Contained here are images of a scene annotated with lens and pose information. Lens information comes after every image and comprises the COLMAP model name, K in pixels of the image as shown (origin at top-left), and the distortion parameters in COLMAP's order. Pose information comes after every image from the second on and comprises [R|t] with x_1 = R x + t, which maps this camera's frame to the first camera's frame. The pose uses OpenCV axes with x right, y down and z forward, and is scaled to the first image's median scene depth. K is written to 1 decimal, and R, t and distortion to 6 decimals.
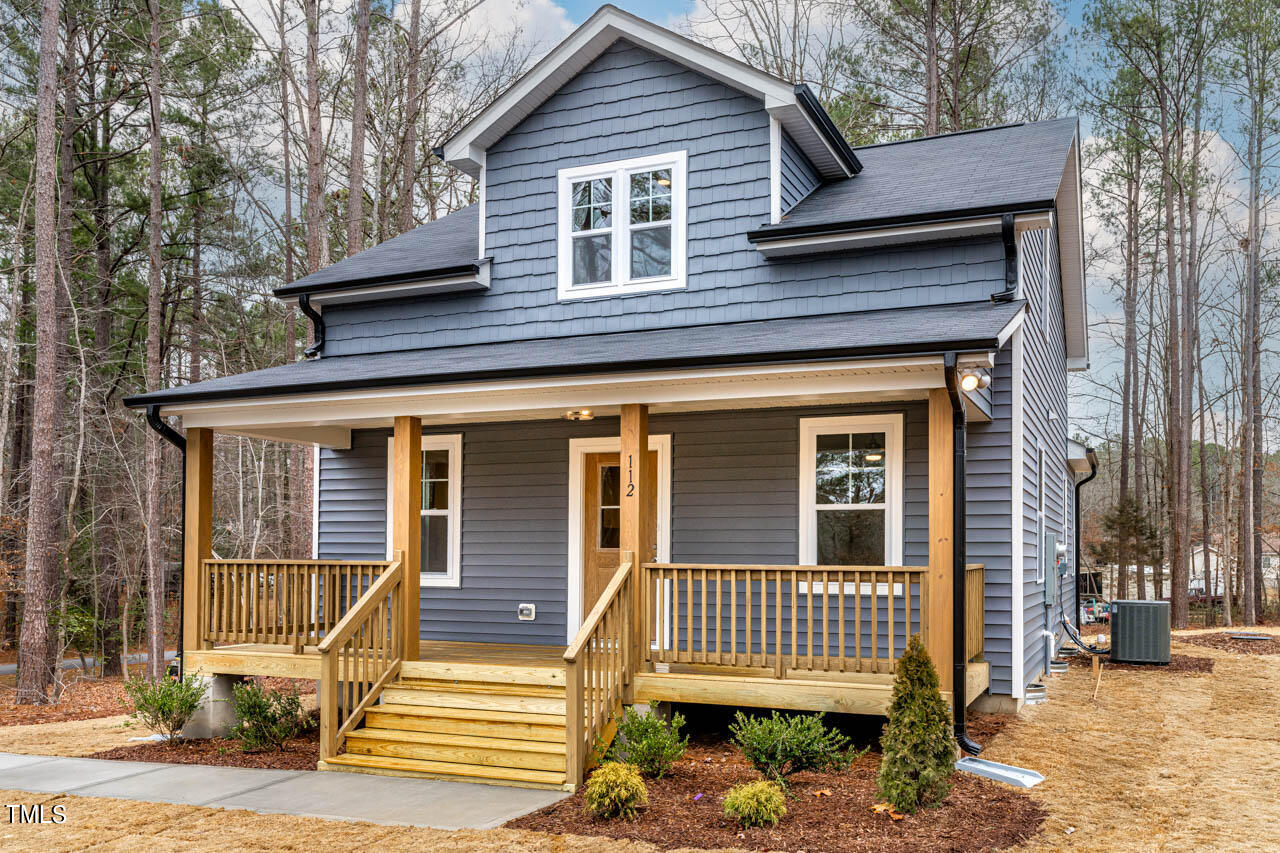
lens RADIAL K [[1113.3, 0, 588.6], [0, 1113.3, 503.1], [0, 0, 1]] dist [-0.001973, 0.004605]
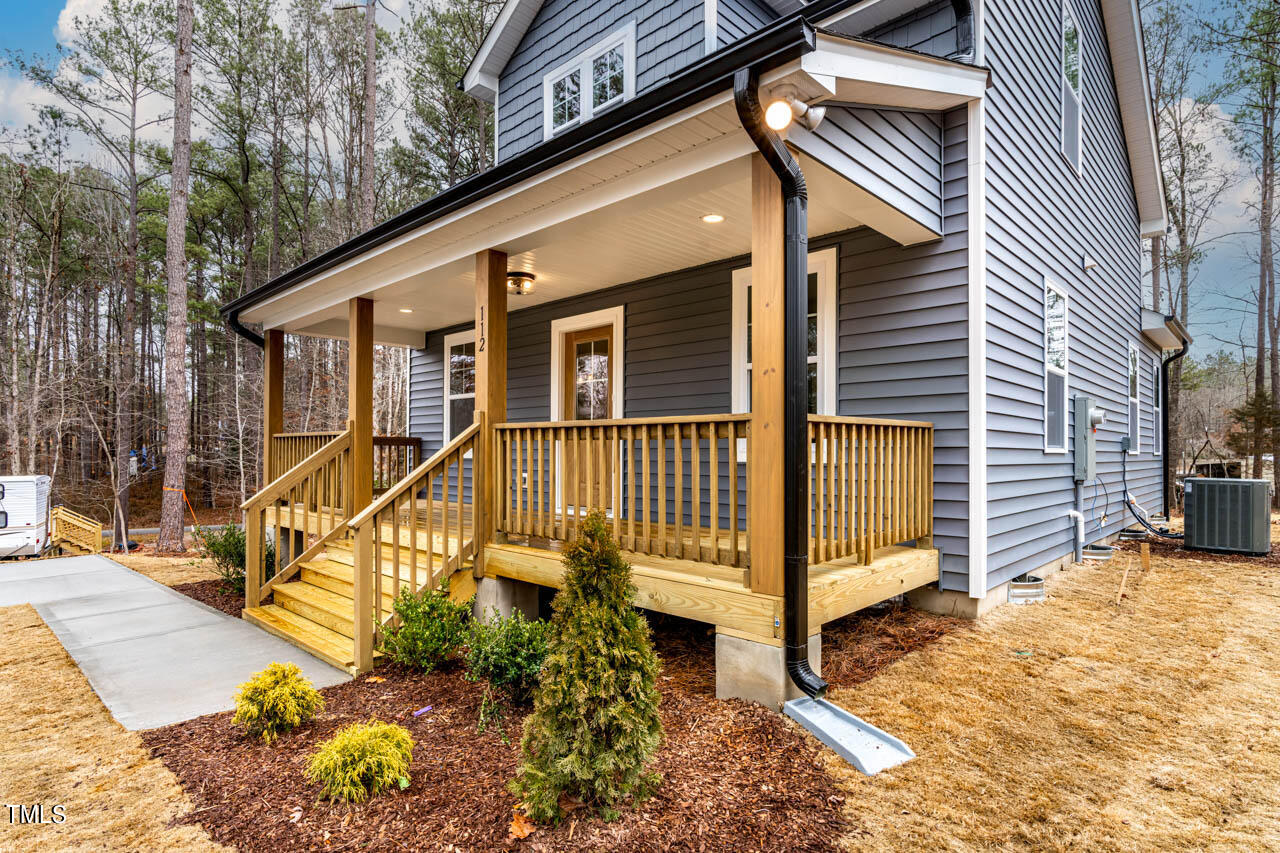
lens RADIAL K [[674.3, 0, 592.5], [0, 674.3, 434.2], [0, 0, 1]] dist [-0.001344, -0.001319]
pose [[0.939697, -0.009360, -0.341881, 0.248789], [0.015541, 0.999761, 0.015345, 0.043905], [0.341656, -0.019733, 0.939618, 0.402618]]
